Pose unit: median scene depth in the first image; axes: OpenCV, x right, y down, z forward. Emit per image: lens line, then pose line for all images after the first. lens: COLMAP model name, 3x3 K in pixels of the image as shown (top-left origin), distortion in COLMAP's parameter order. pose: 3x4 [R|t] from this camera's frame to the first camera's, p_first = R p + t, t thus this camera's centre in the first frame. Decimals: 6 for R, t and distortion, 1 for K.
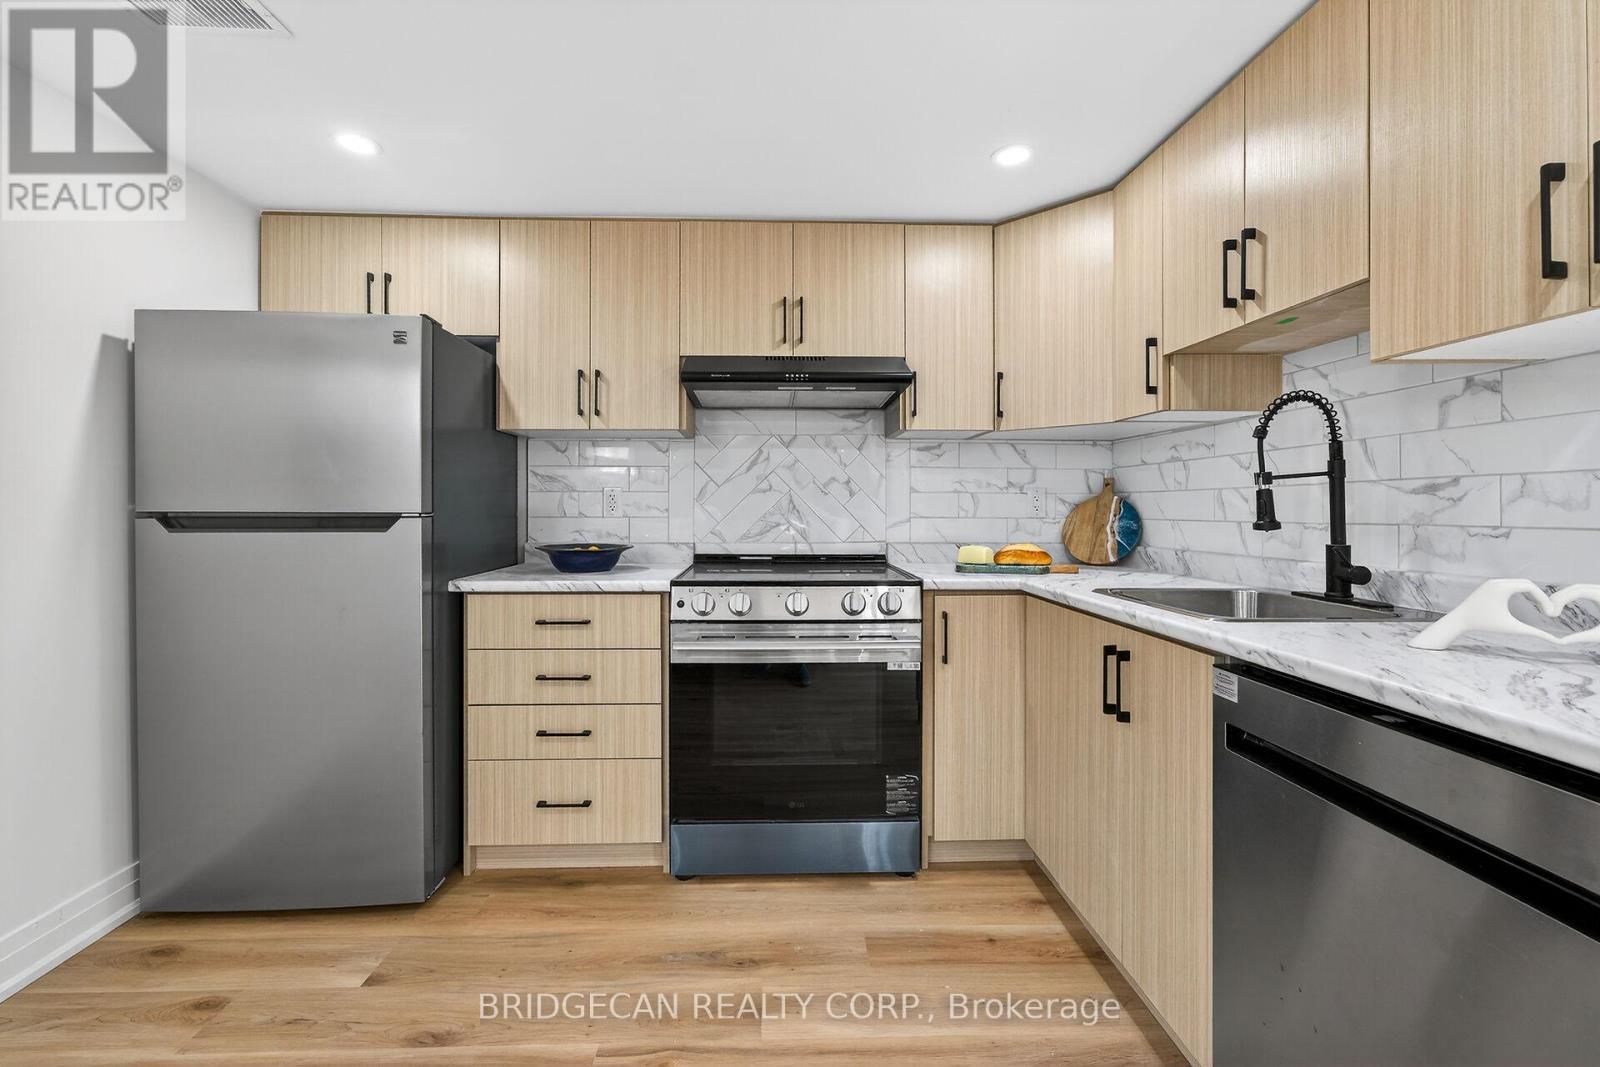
lens RADIAL K [[650.2, 0, 785.6], [0, 650.2, 503.5], [0, 0, 1]] dist [-0.001084, -0.000114]
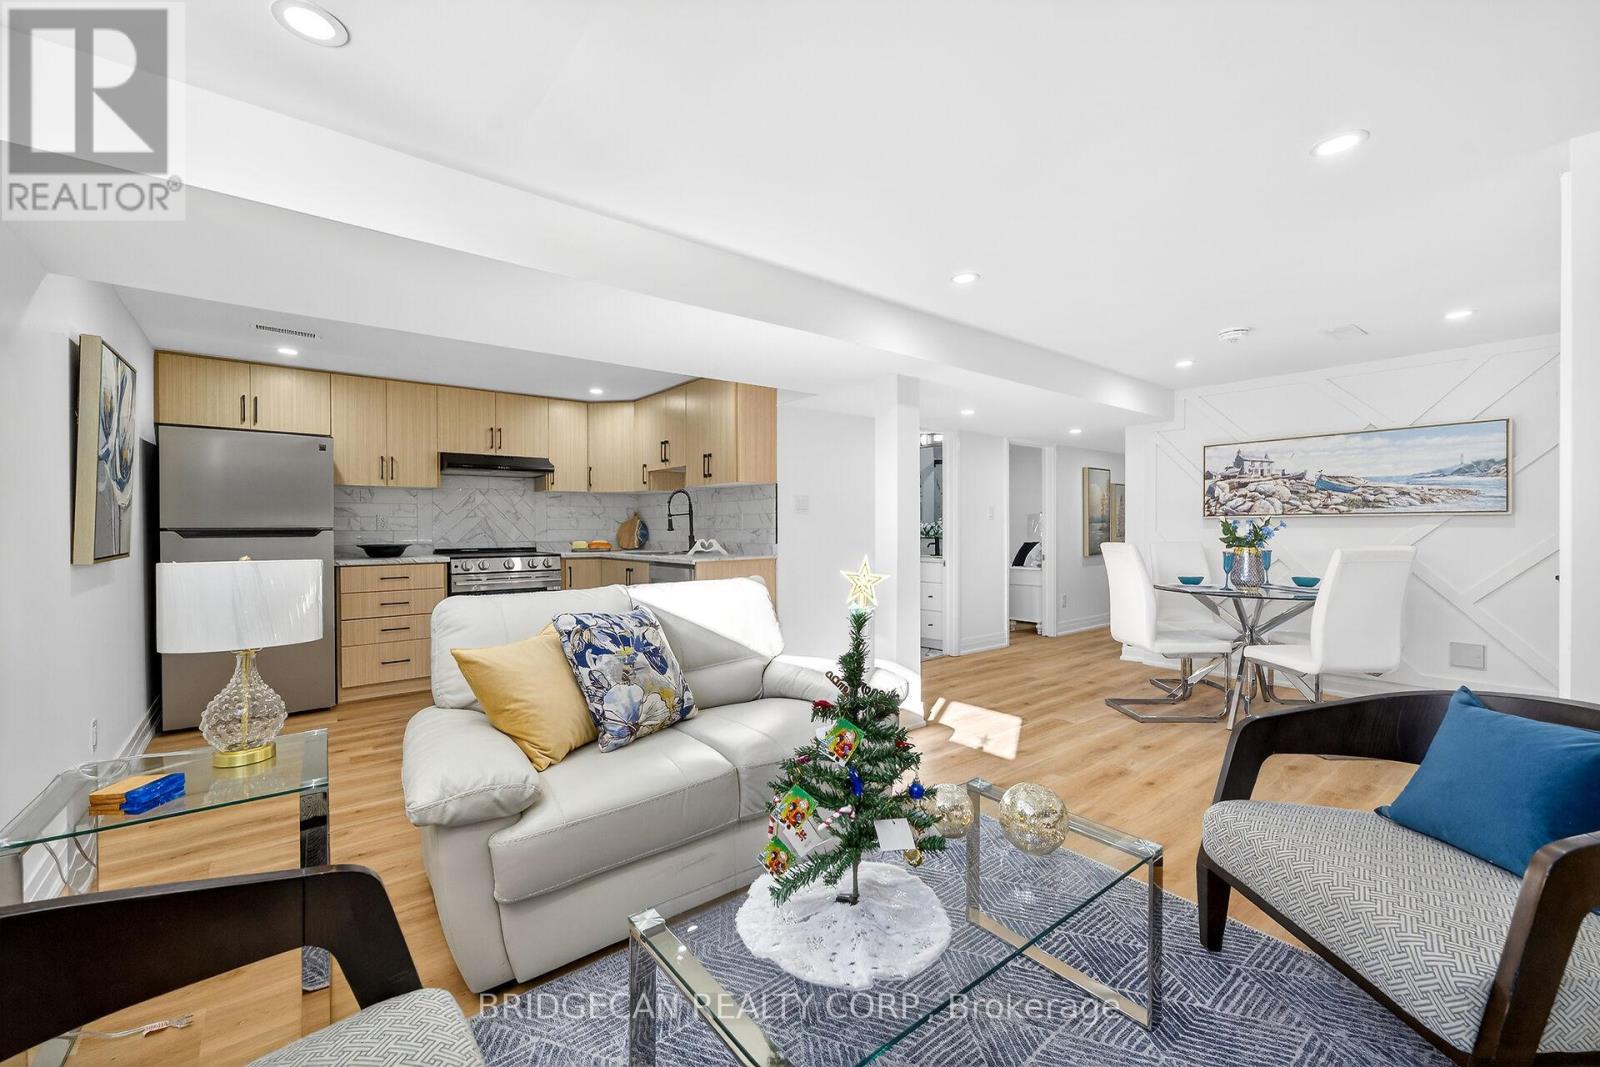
lens RADIAL K [[615.5, 0, 776.4], [0, 615.5, 527.9], [0, 0, 1]] dist [0.000912, 0.000202]
pose [[0.803594, -0.005810, 0.595149, -0.536950], [-0.000303, 0.999948, 0.010171, -0.005857], [-0.595177, -0.008353, 0.803551, -1.403721]]
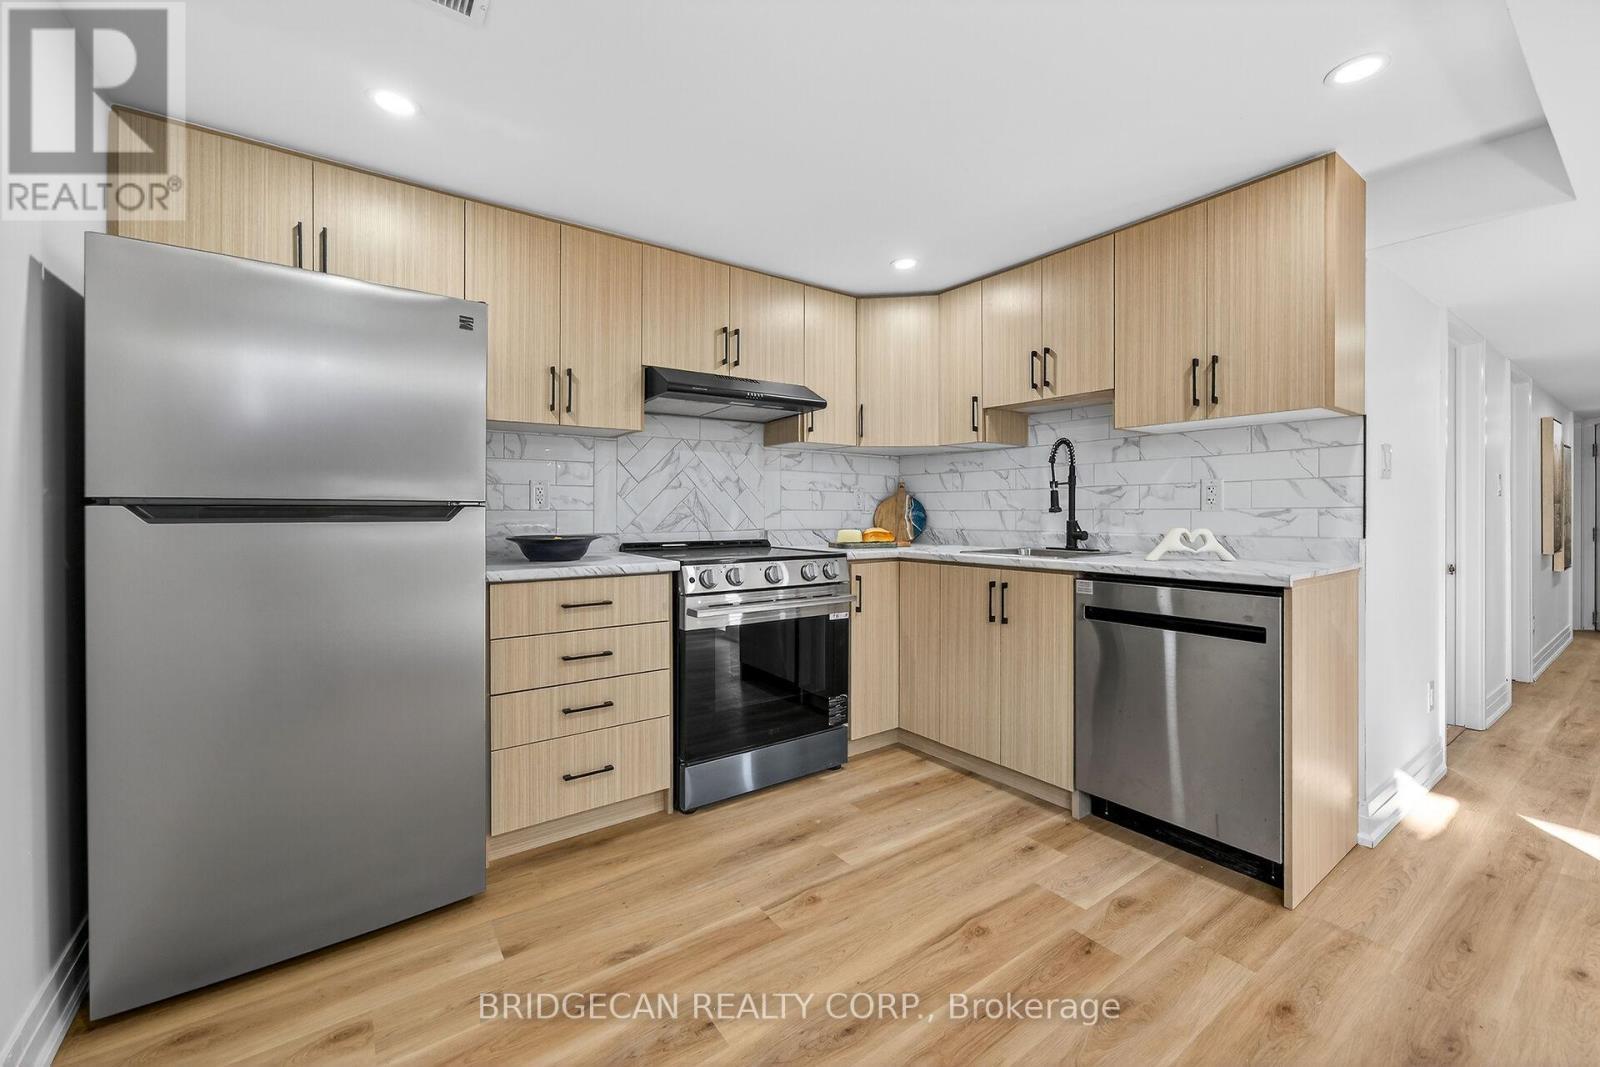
lens RADIAL K [[644.7, 0, 805.9], [0, 644.7, 506.2], [0, 0, 1]] dist [-0.002360, -0.000024]
pose [[0.825640, 0.002176, 0.564193, -0.643200], [-0.002889, 0.999996, 0.000371, 0.018062], [-0.564189, -0.001936, 0.825643, -0.085810]]
